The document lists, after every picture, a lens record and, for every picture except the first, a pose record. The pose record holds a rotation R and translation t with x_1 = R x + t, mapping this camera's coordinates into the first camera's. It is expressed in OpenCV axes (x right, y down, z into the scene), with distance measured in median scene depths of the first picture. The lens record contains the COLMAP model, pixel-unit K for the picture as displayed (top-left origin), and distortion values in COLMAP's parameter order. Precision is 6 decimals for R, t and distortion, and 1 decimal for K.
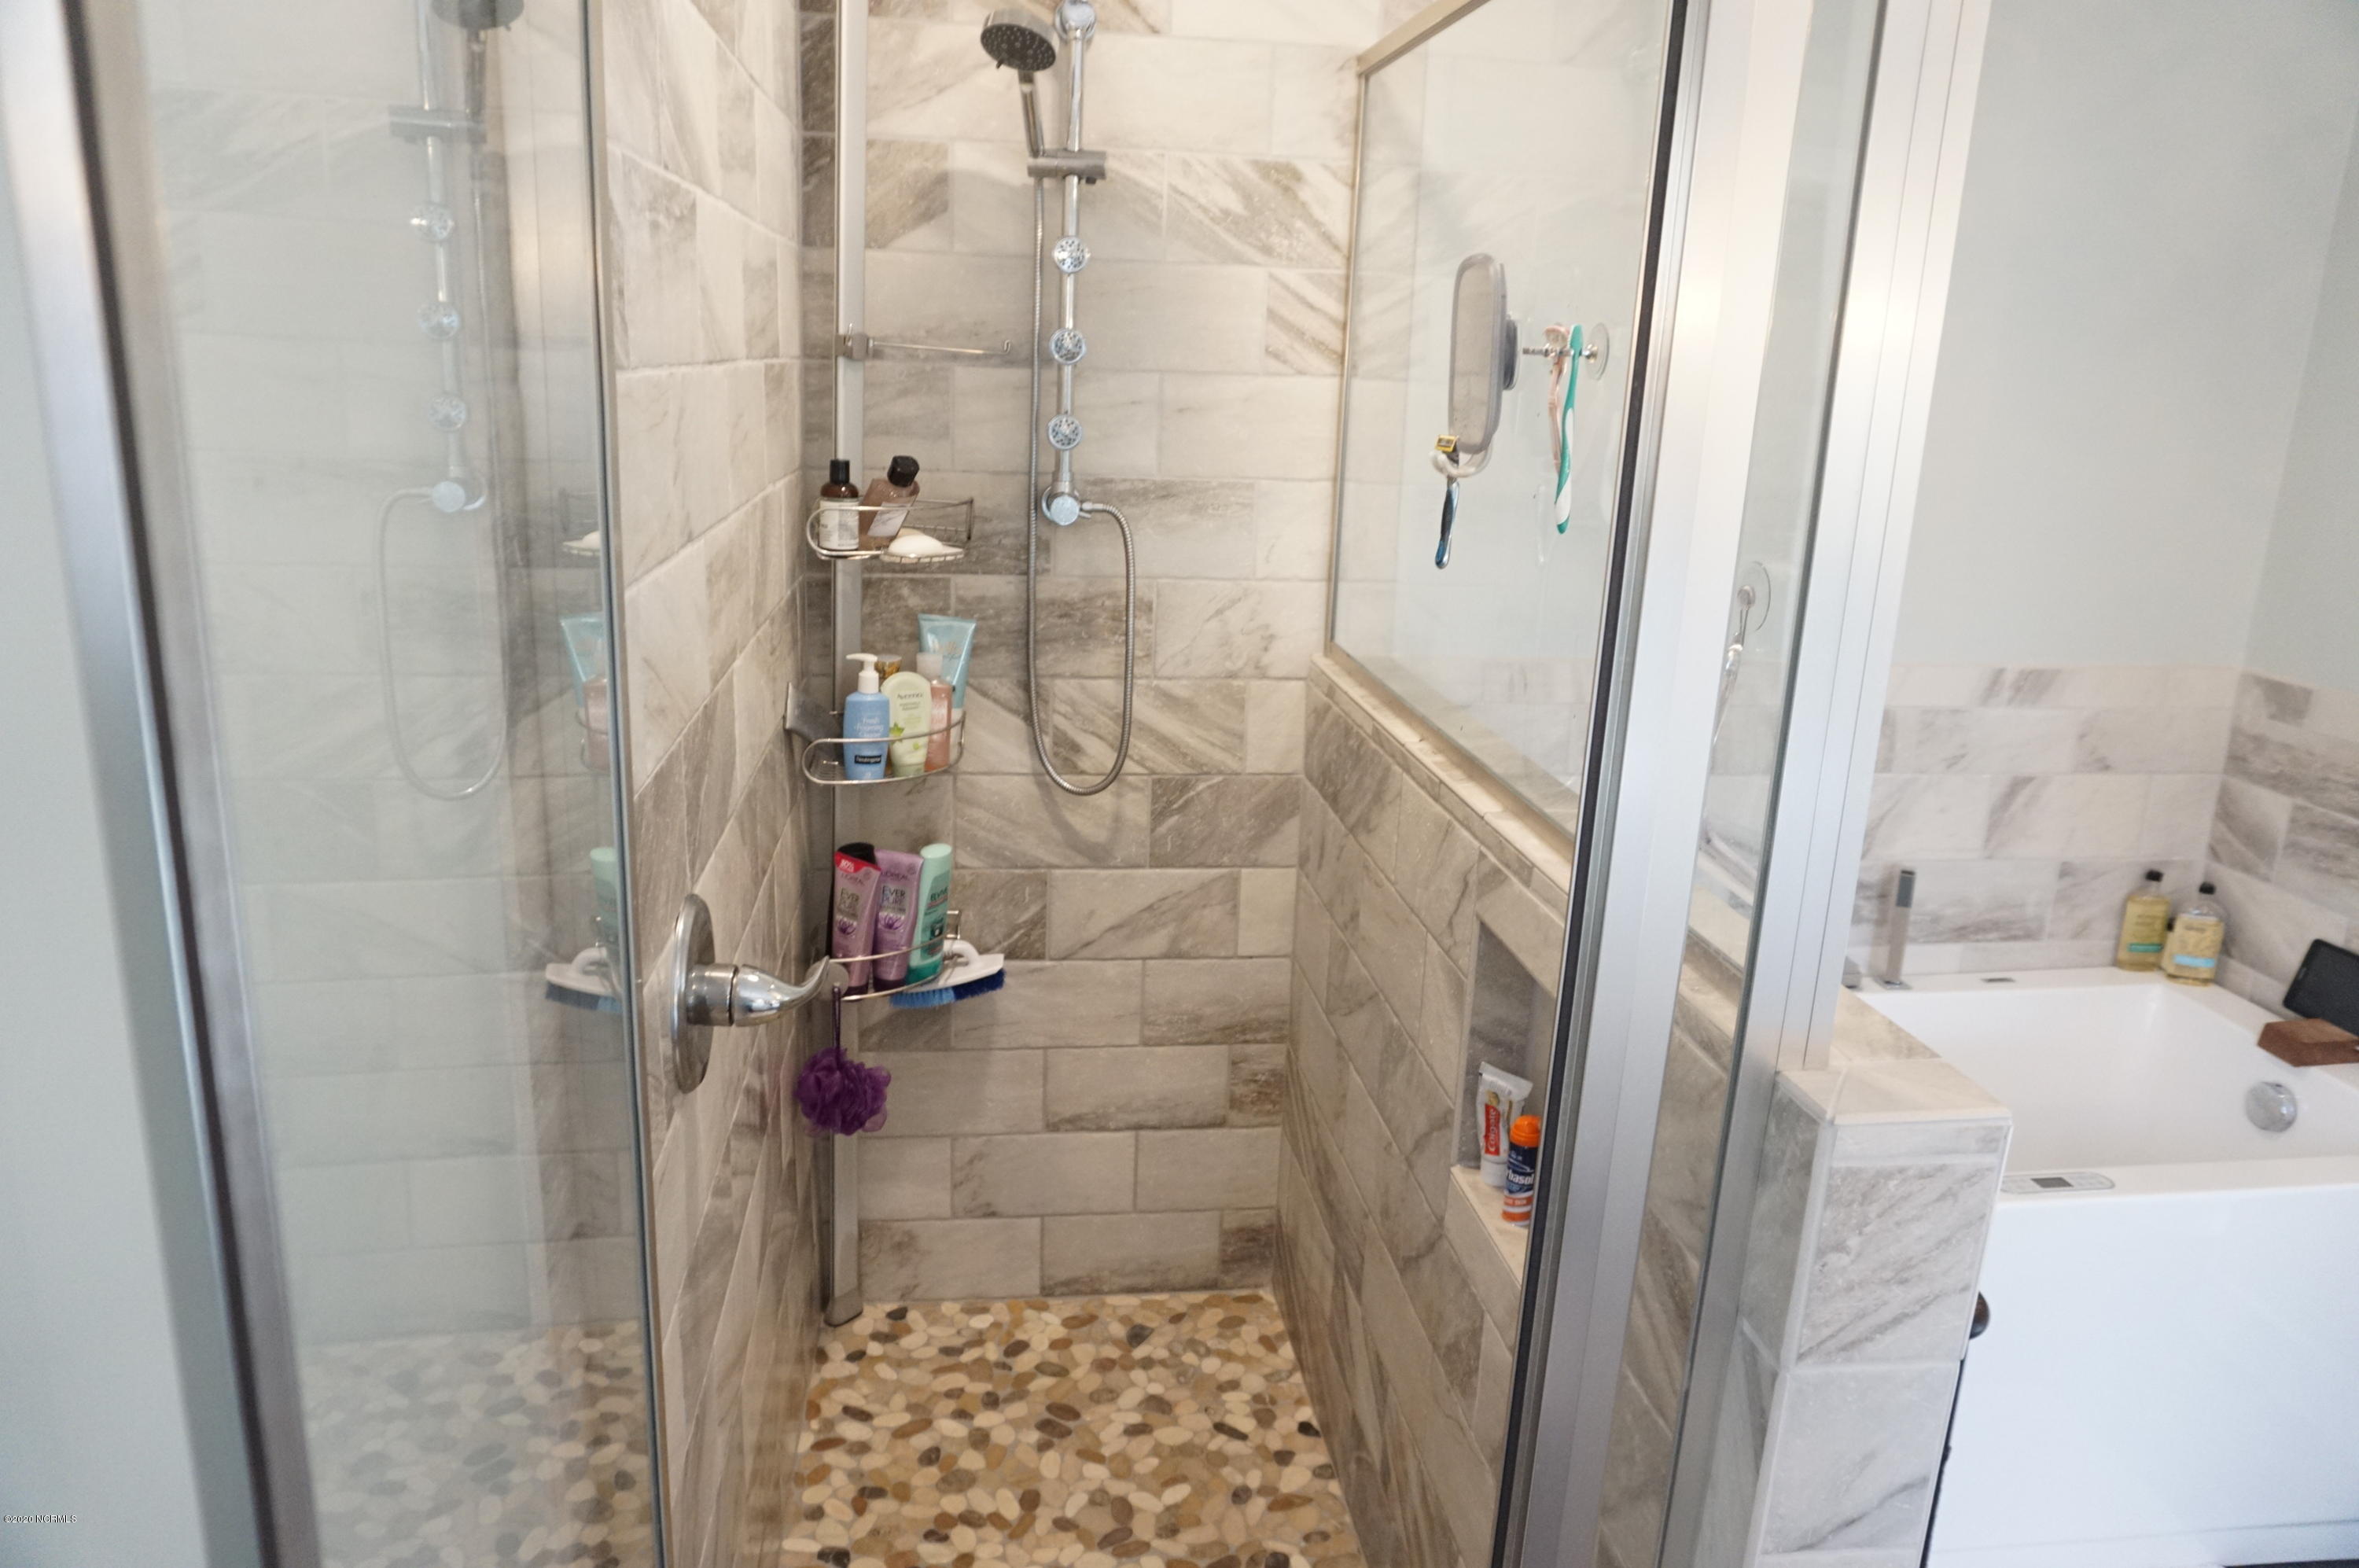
lens RADIAL K [[1568.5, 0, 1187.7], [0, 1568.5, 786.1], [0, 0, 1]] dist [-0.055291, 0.040519]
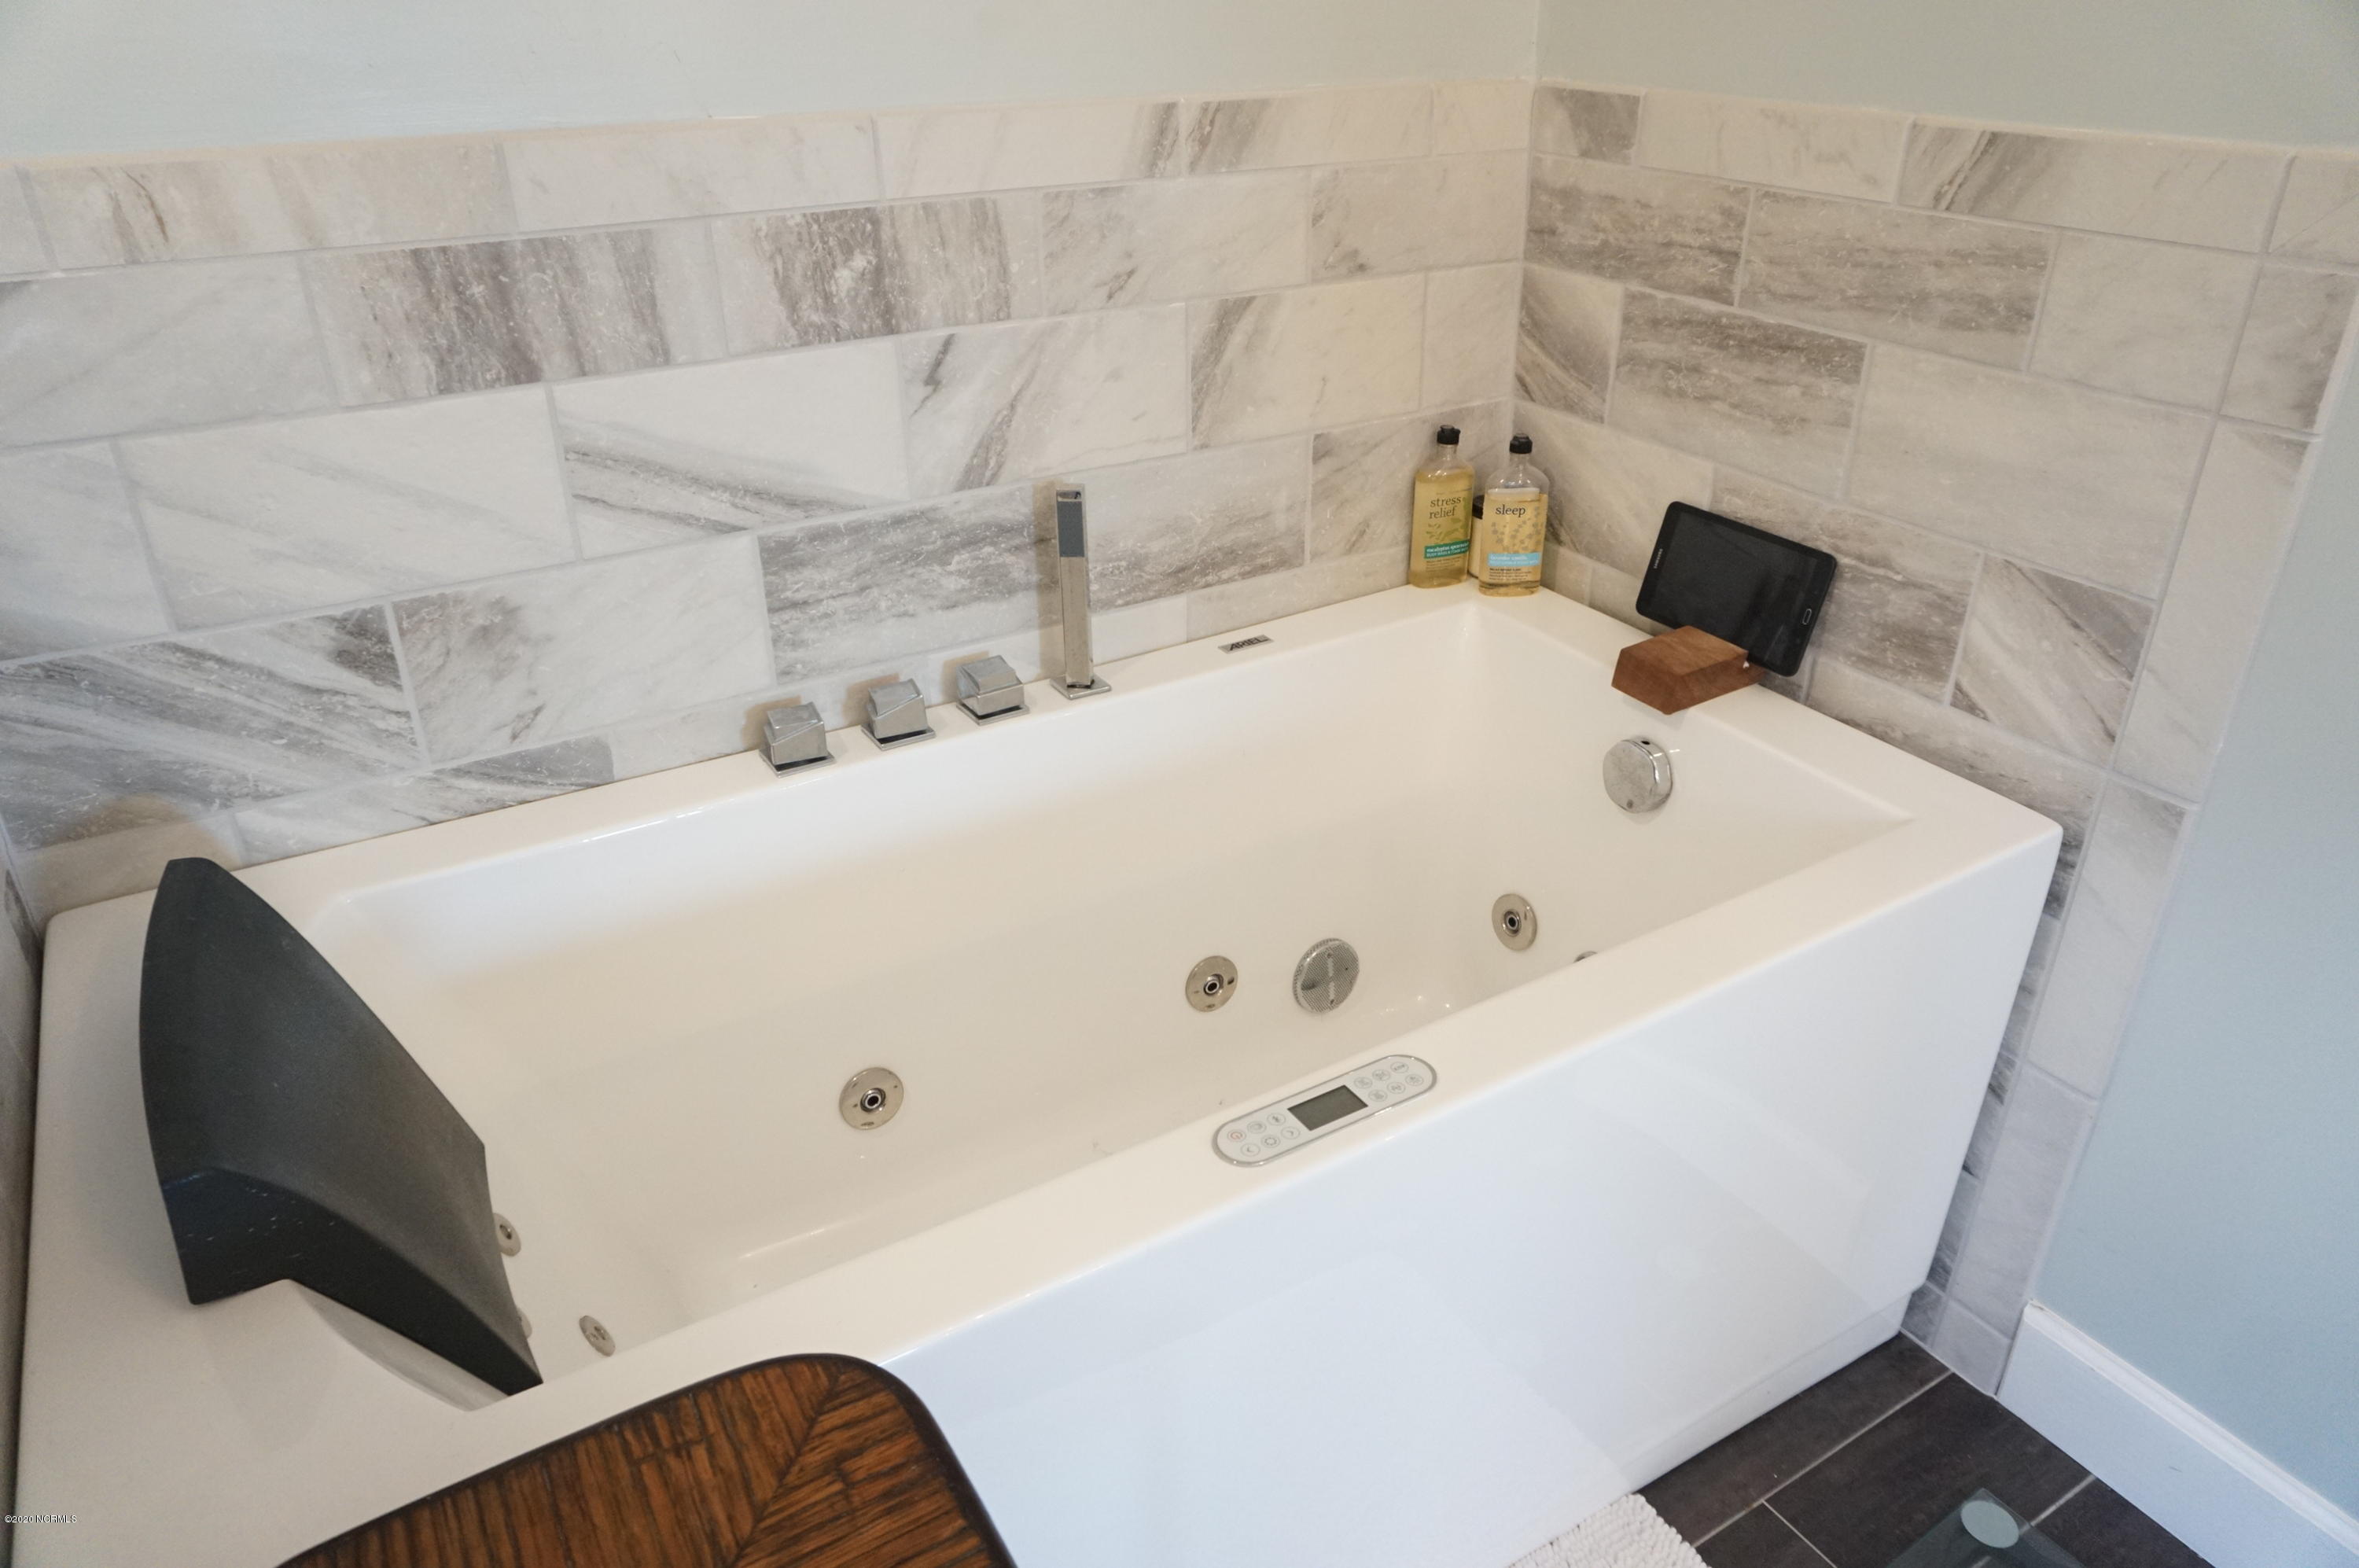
lens RADIAL K [[1568.5, 0, 1187.7], [0, 1568.5, 786.1], [0, 0, 1]] dist [-0.055291, 0.040519]
pose [[0.912799, -0.223957, 0.341527, 0.280976], [0.139655, 0.956991, 0.254293, 0.017637], [-0.383789, -0.184423, 0.904817, 0.439838]]
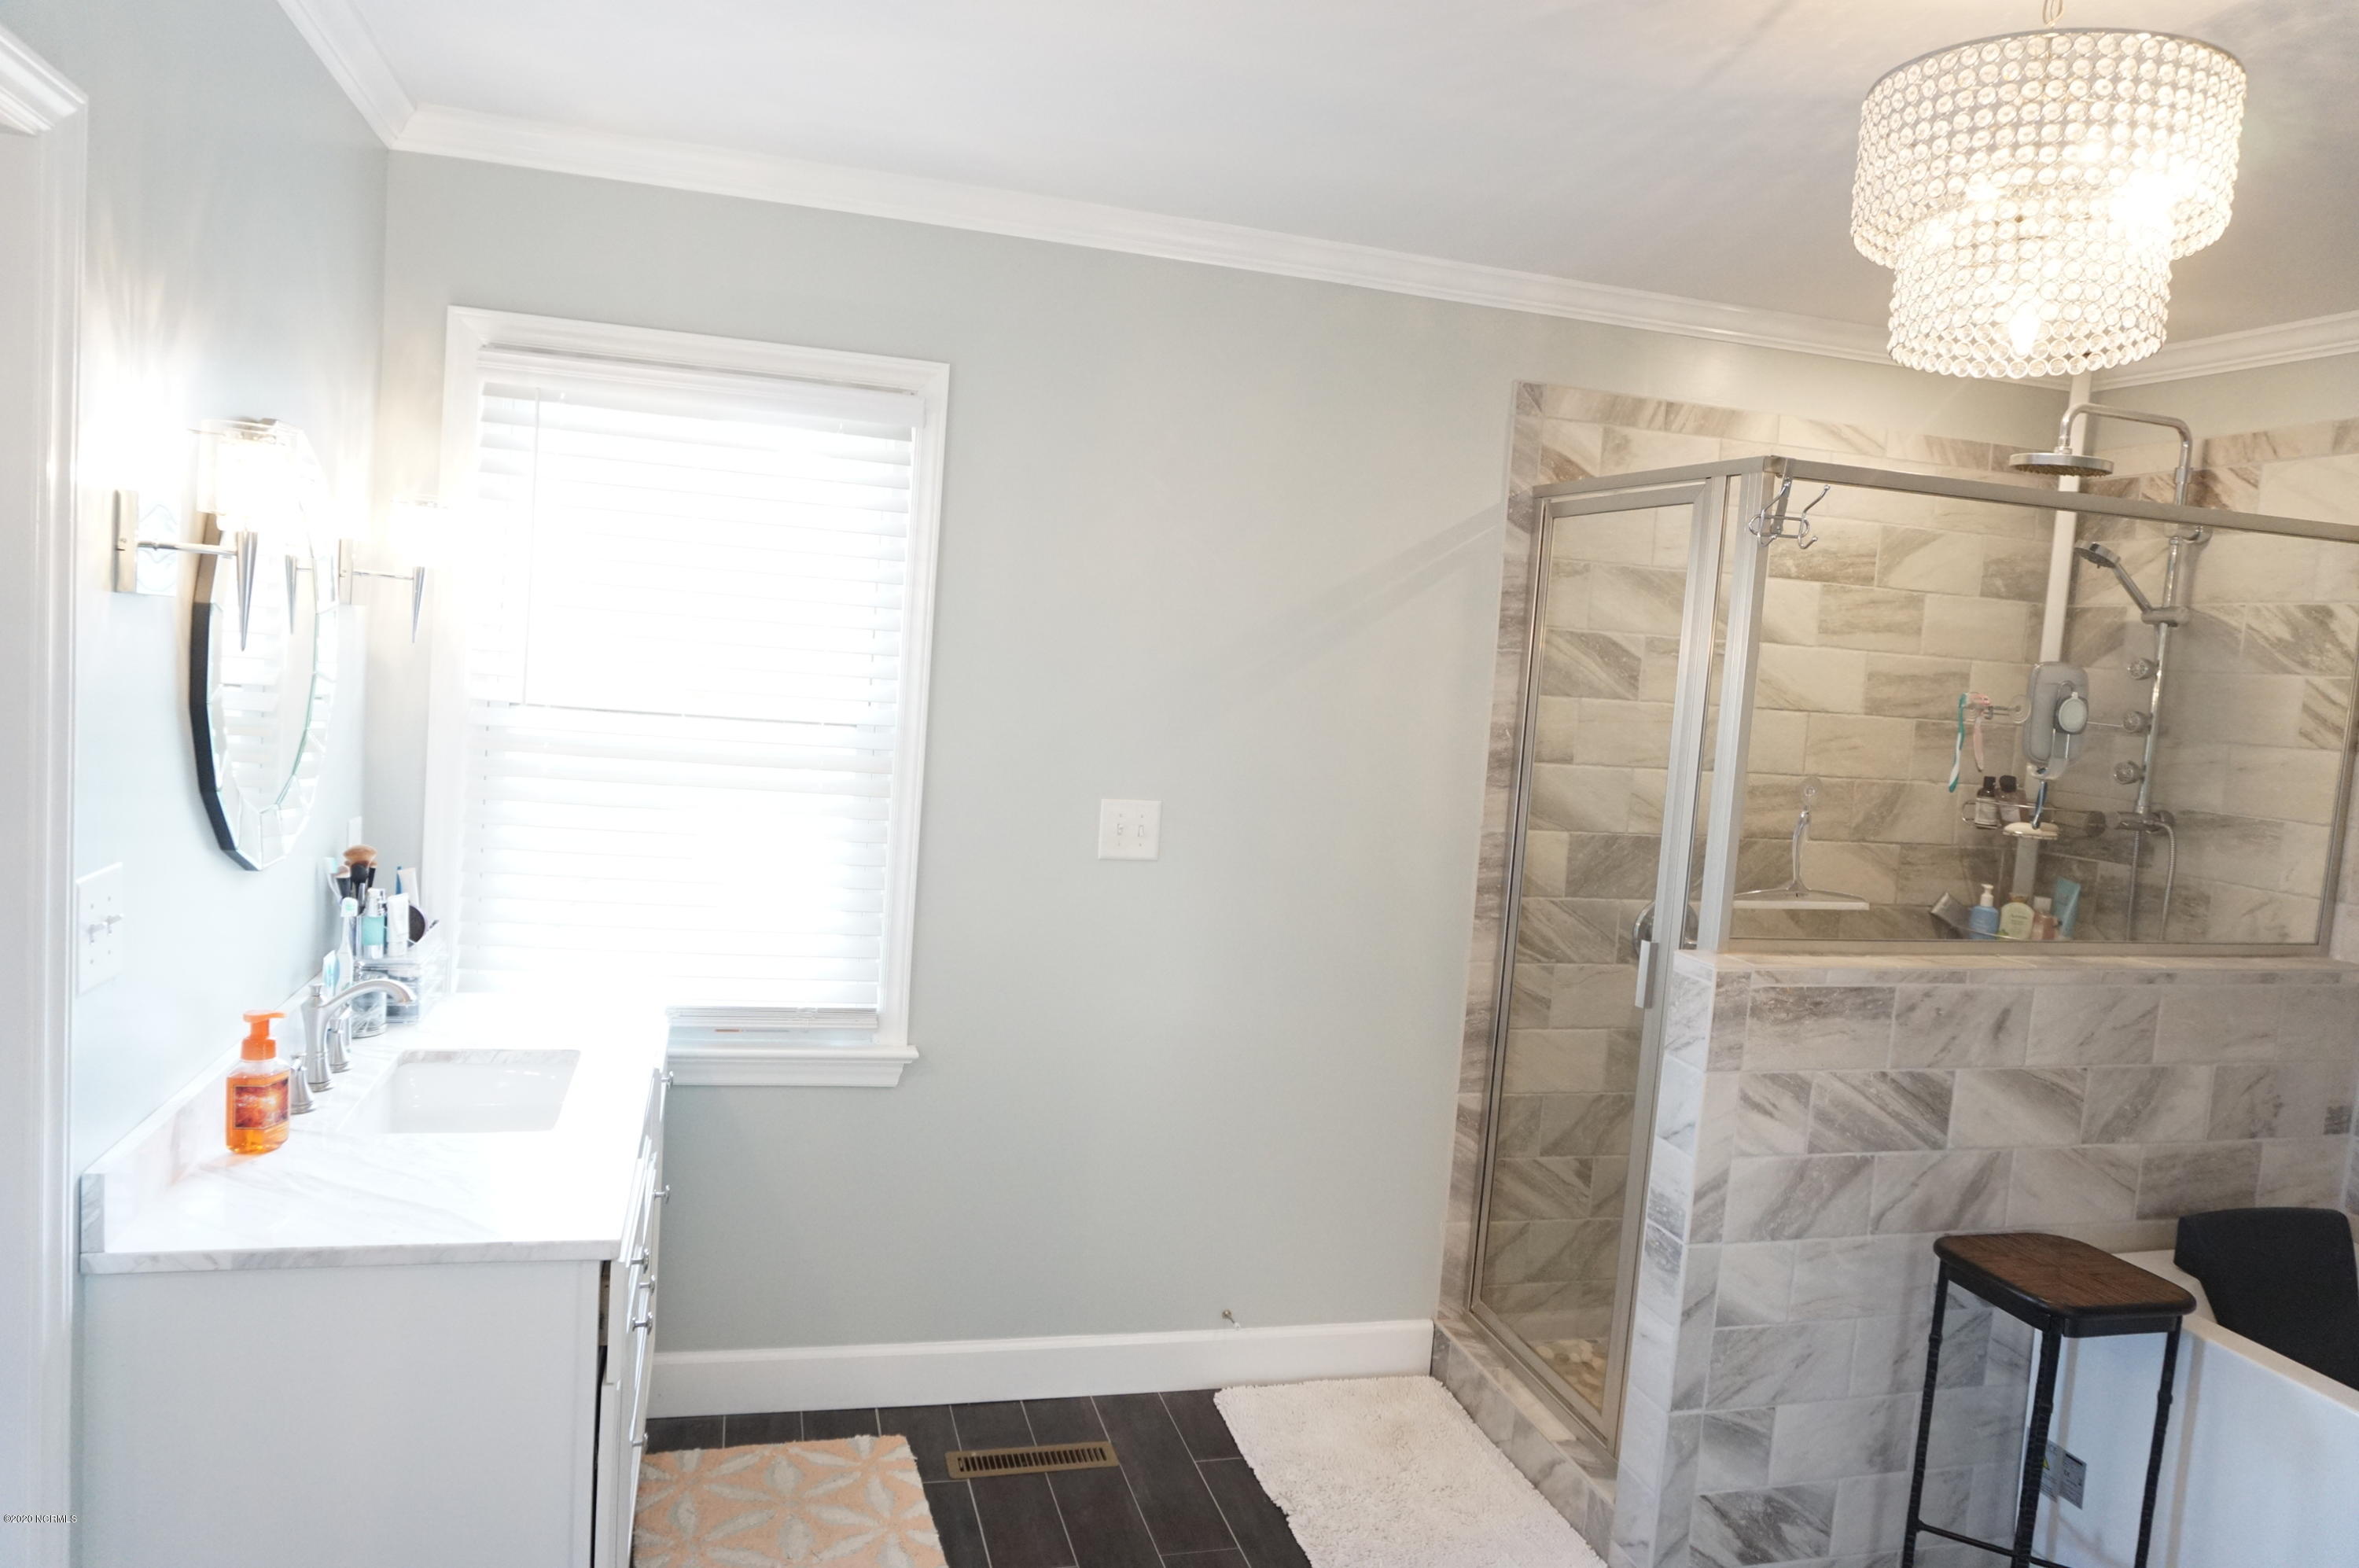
lens RADIAL K [[1540.1, 0, 1179.5], [0, 1540.1, 784.0], [0, 0, 1]] dist [-0.025146, 0.000338]
pose [[0.138113, 0.057795, -0.988729, 1.116712], [-0.319691, 0.947461, 0.010726, 0.067338], [0.937402, 0.314606, 0.149334, -0.127815]]
